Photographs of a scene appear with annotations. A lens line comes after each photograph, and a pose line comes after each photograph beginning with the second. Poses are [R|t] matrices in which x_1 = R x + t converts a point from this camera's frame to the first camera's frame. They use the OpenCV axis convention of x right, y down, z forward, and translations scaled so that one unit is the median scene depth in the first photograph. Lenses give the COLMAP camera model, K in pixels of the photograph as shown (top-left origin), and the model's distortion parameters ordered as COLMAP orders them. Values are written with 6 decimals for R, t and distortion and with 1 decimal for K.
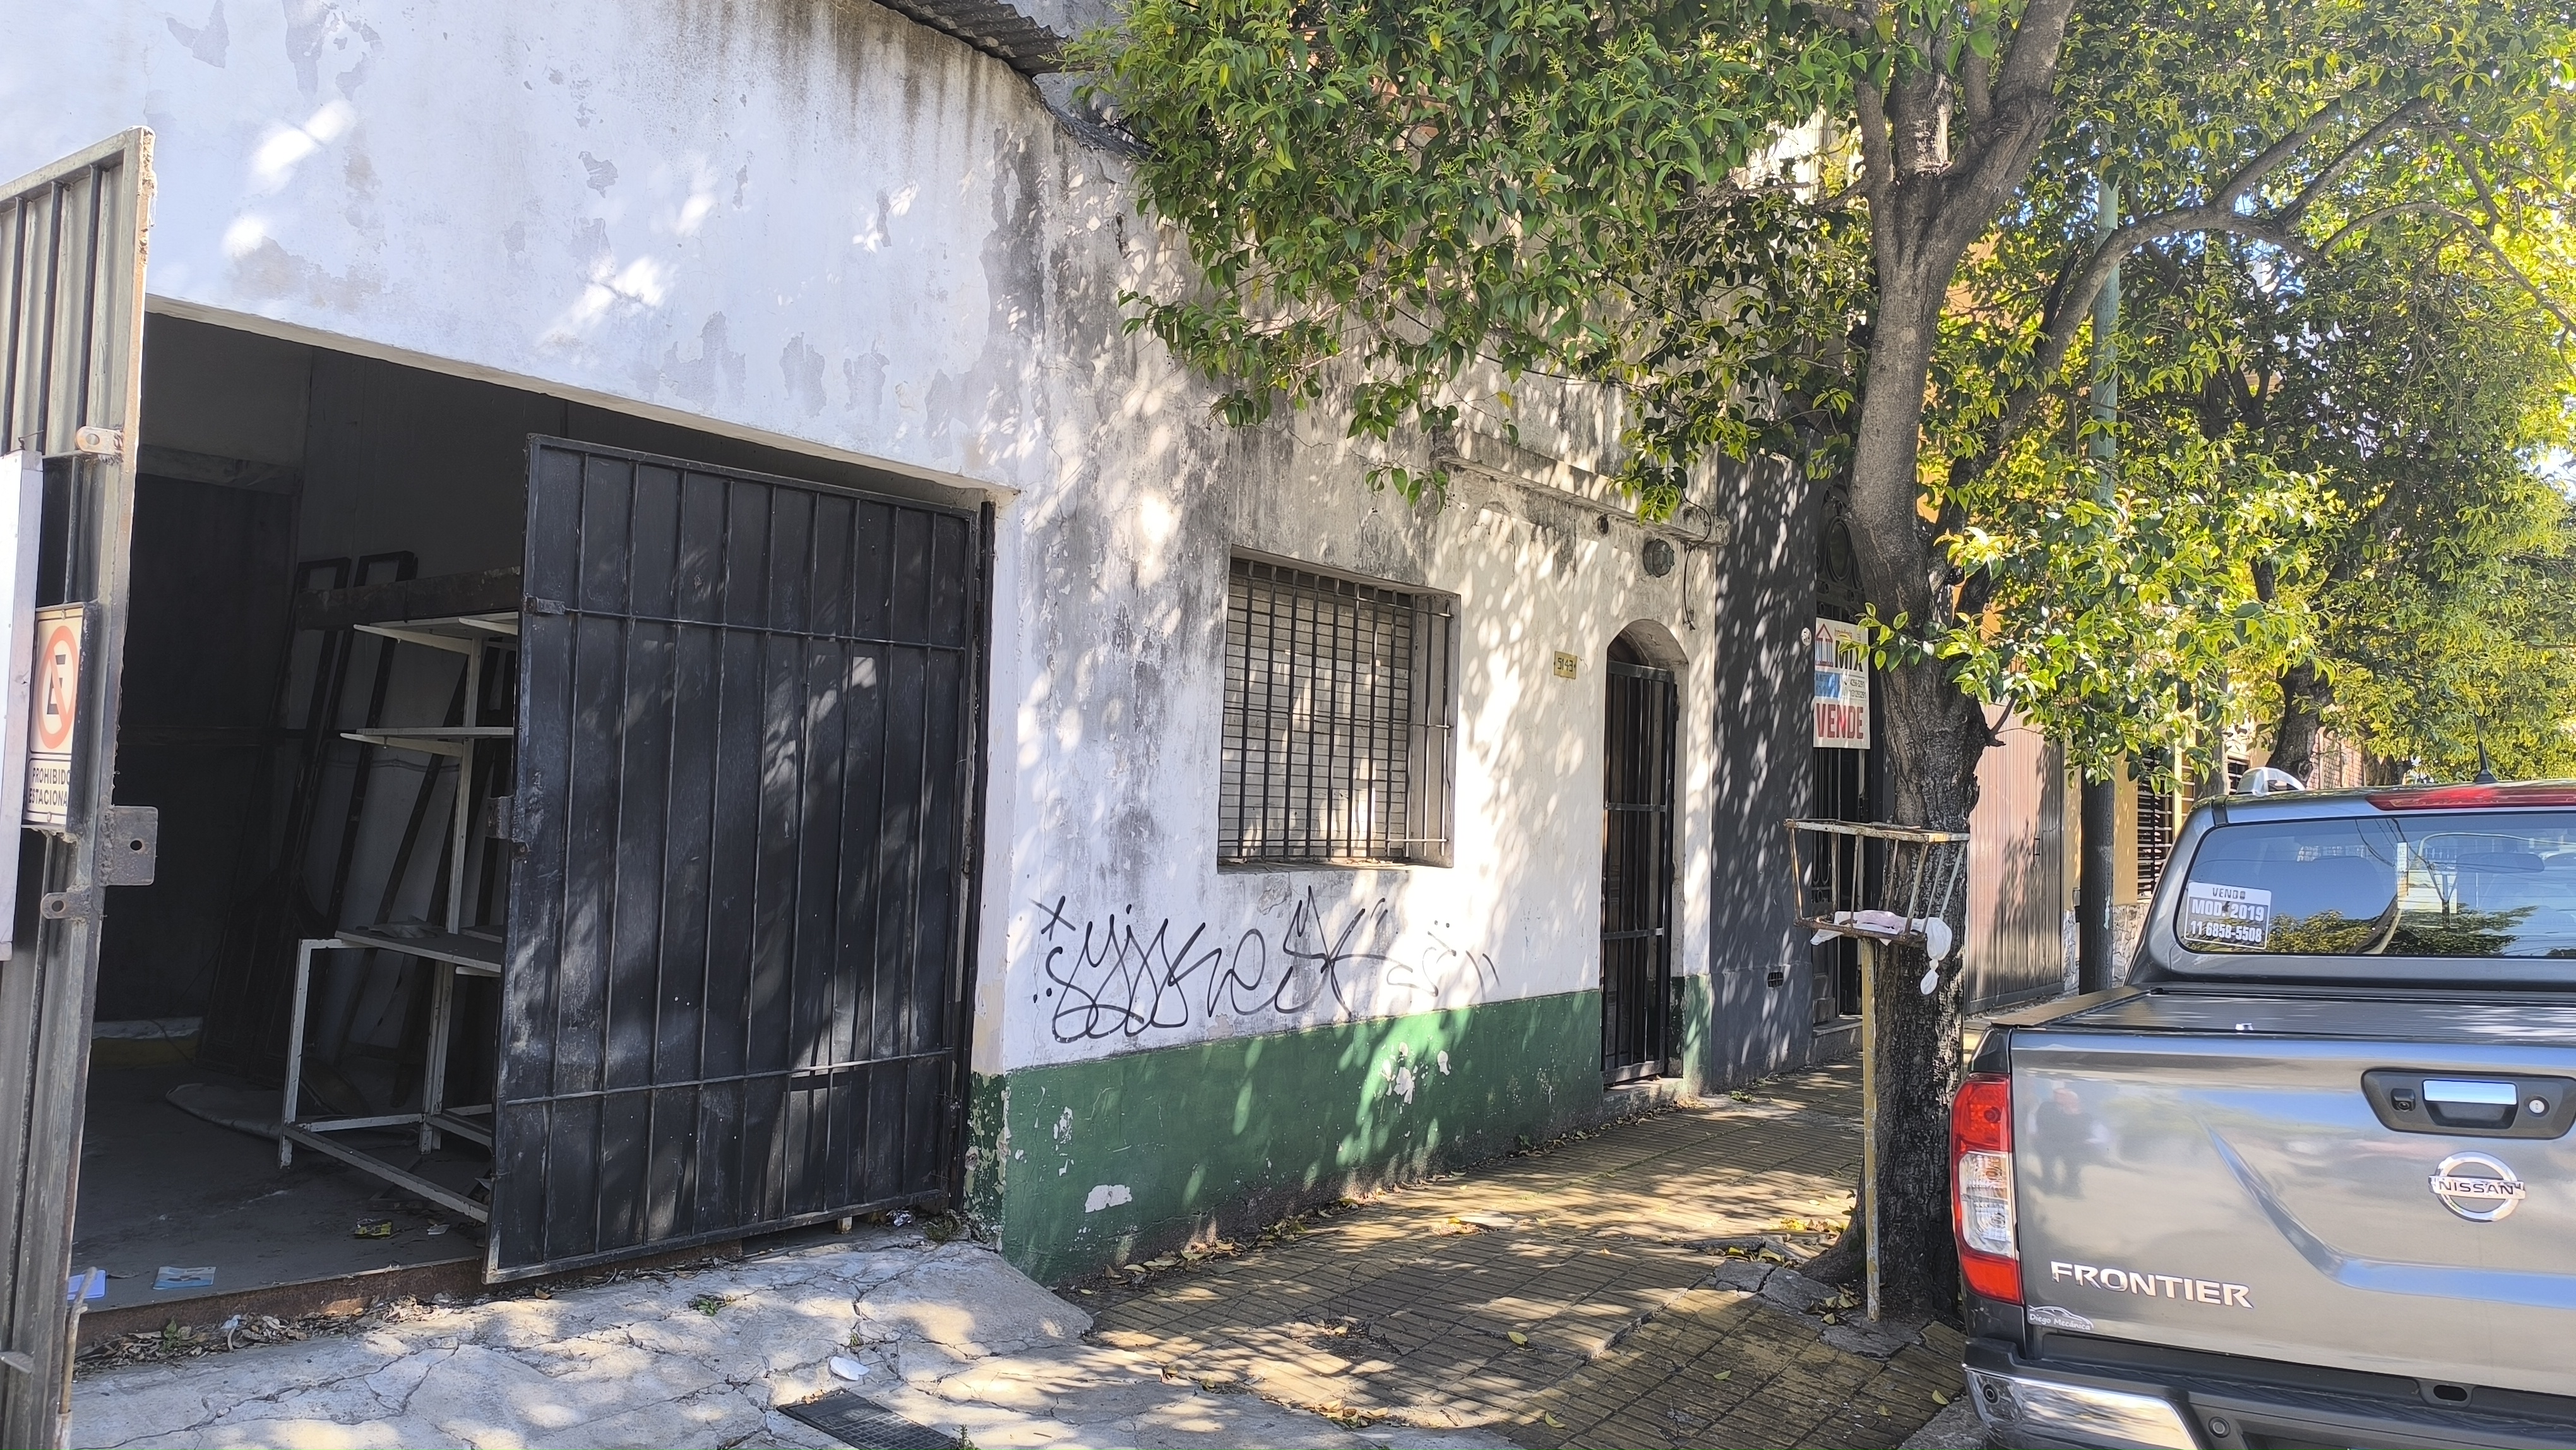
lens RADIAL K [[1782.0, 0, 1286.8], [0, 1782.0, 714.6], [0, 0, 1]] dist [0.039312, -0.044008]
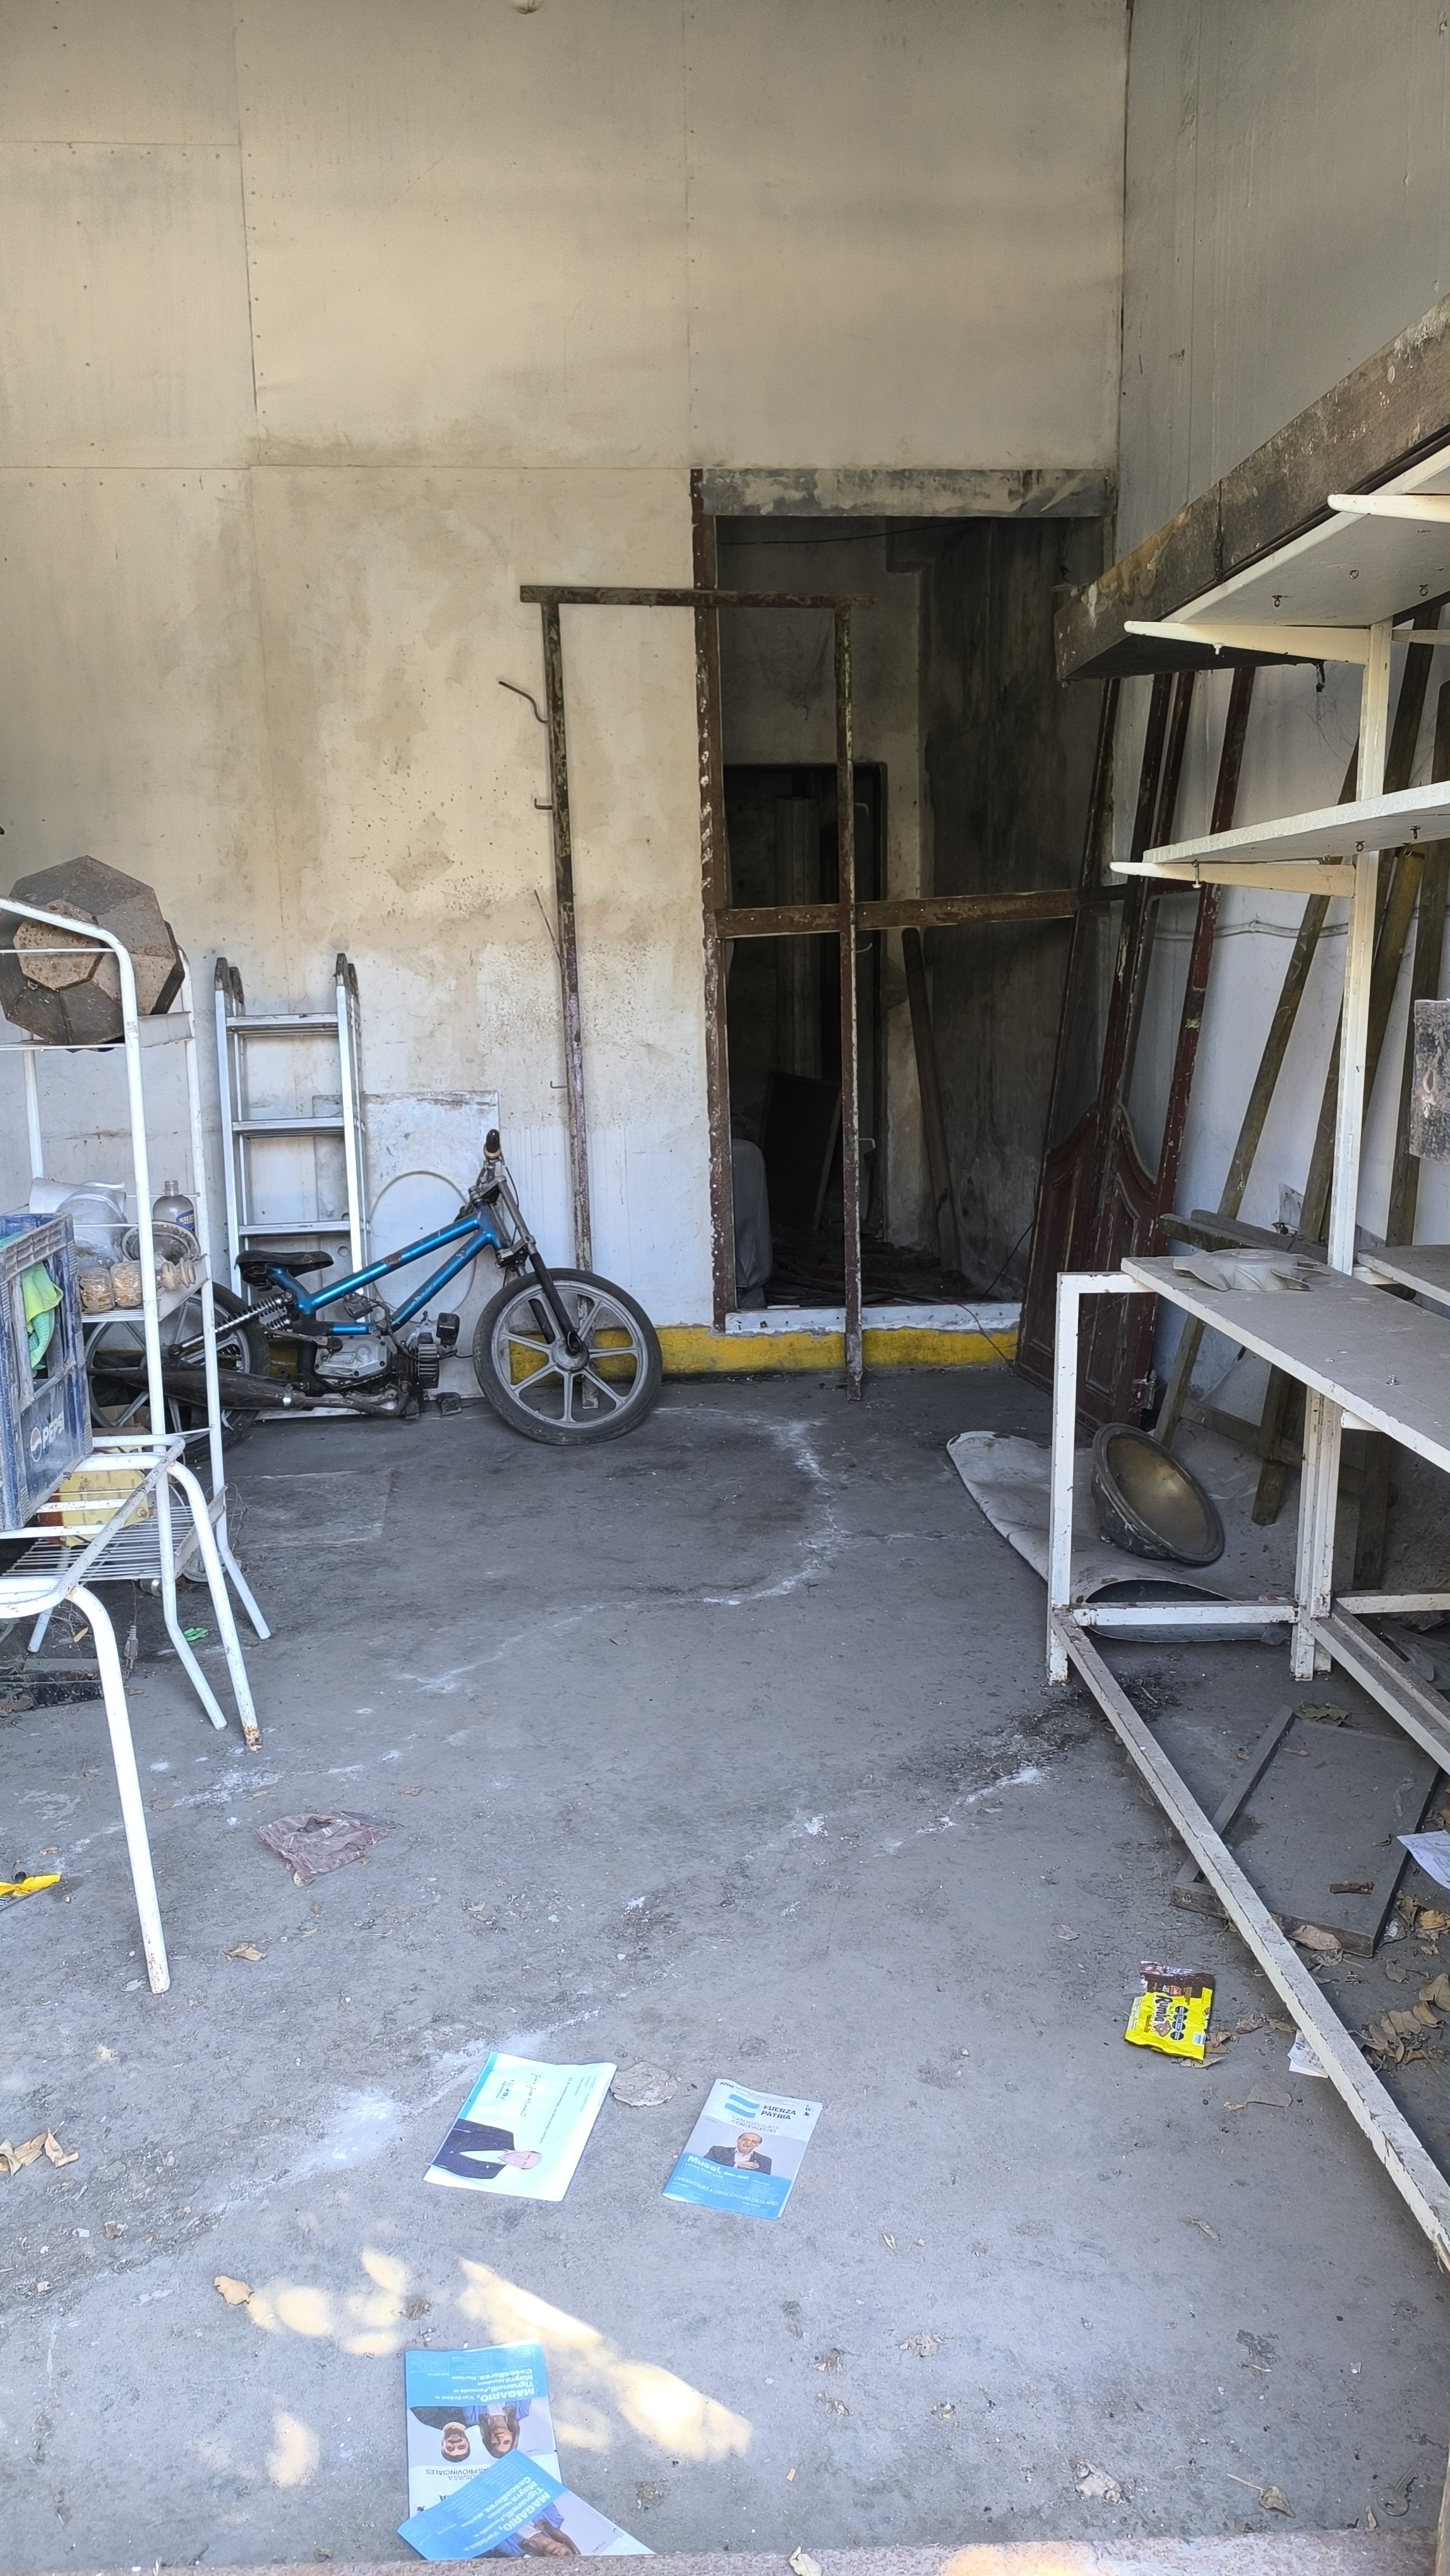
lens RADIAL K [[1782.0, 0, 727.2], [0, 1782.0, 1286.5], [0, 0, 1]] dist [0.039312, -0.044008]
pose [[0.717043, 0.071828, -0.693319, -0.204062], [0.080897, 0.979379, 0.185129, 0.020115], [0.692319, -0.188833, 0.696446, 0.448605]]
